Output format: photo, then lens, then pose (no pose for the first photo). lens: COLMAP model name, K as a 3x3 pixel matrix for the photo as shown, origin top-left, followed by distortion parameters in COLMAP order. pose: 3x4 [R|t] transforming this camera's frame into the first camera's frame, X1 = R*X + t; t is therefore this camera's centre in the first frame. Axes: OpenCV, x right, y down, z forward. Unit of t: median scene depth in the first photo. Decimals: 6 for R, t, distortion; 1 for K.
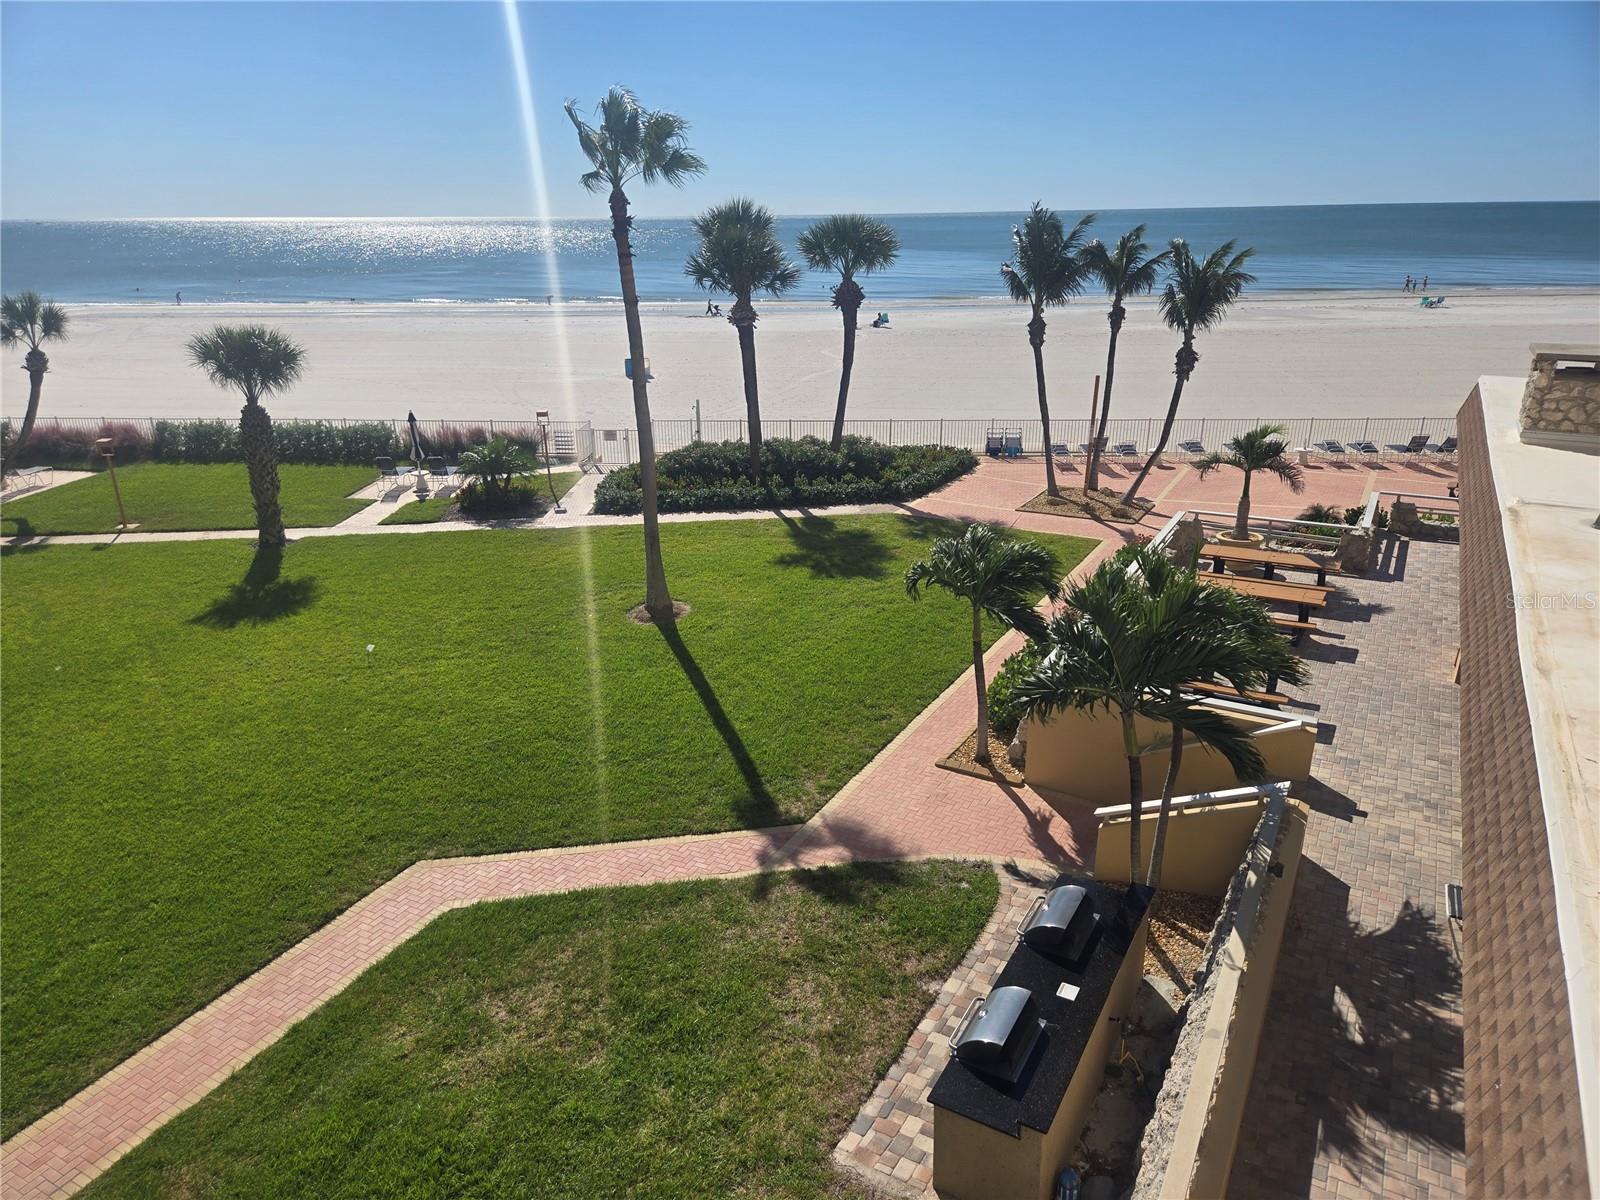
lens RADIAL K [[1066.1, 0, 787.4], [0, 1066.1, 603.3], [0, 0, 1]] dist [0.081989, -0.069551]
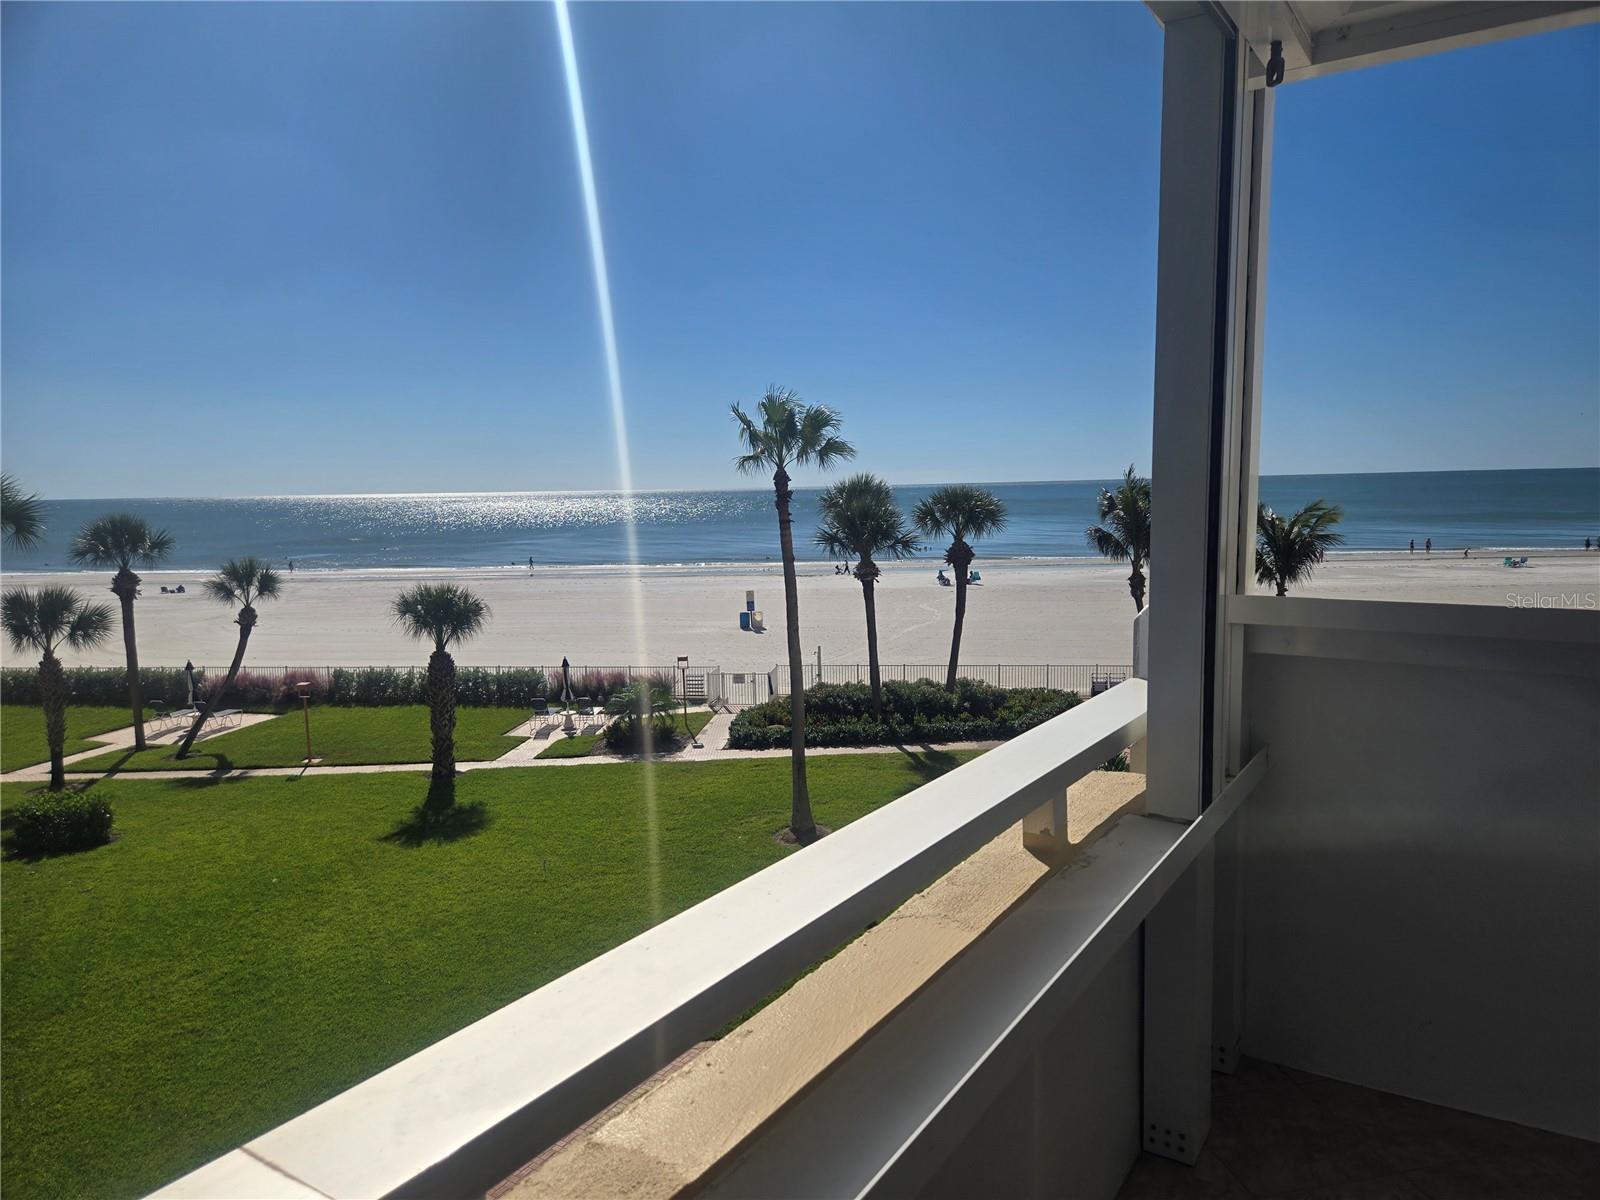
lens RADIAL K [[1066.1, 0, 804.1], [0, 1066.1, 621.3], [0, 0, 1]] dist [0.081989, -0.069551]
pose [[0.998173, -0.002042, -0.060390, -0.052959], [-0.011165, 0.975986, -0.217549, 0.032813], [0.059384, 0.217826, 0.974179, -0.099133]]
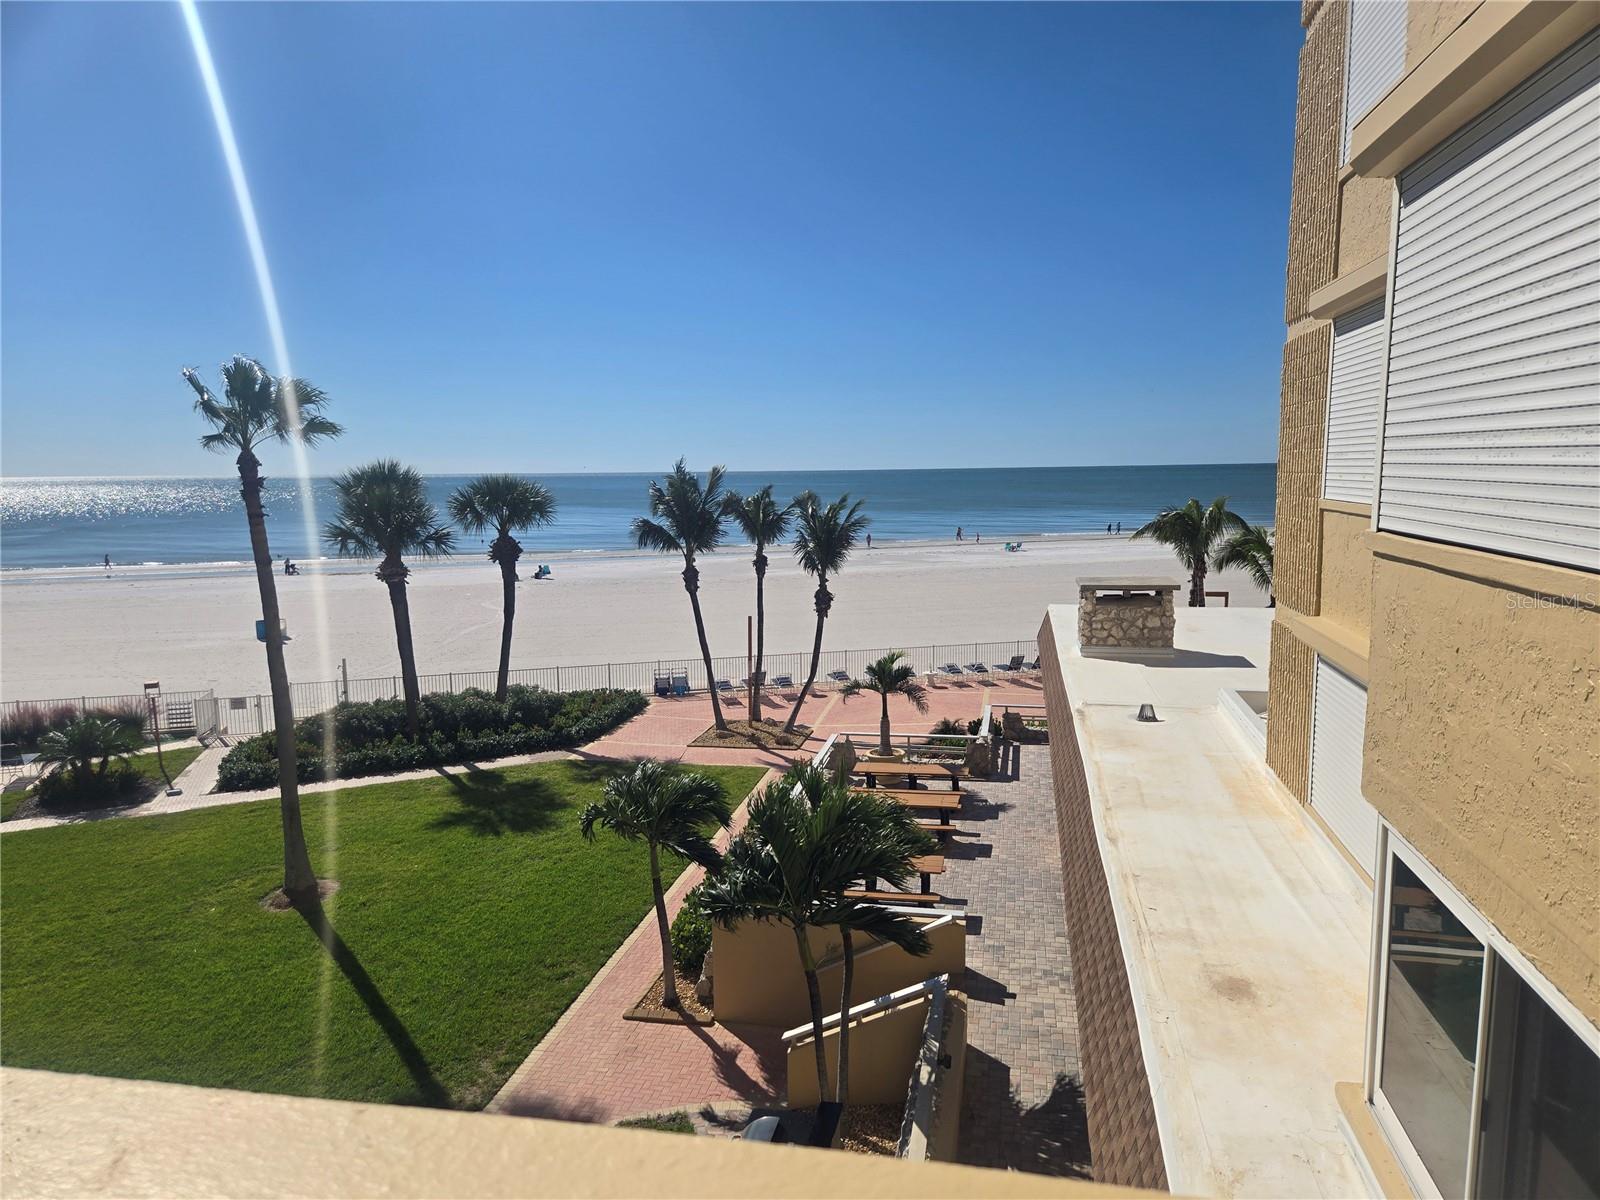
lens RADIAL K [[1066.1, 0, 809.0], [0, 1066.1, 614.8], [0, 0, 1]] dist [0.081989, -0.069551]
pose [[0.946536, -0.044350, 0.319536, 0.002261], [0.111698, 0.974292, -0.195649, 0.005073], [-0.302645, 0.220880, 0.927156, -0.018960]]
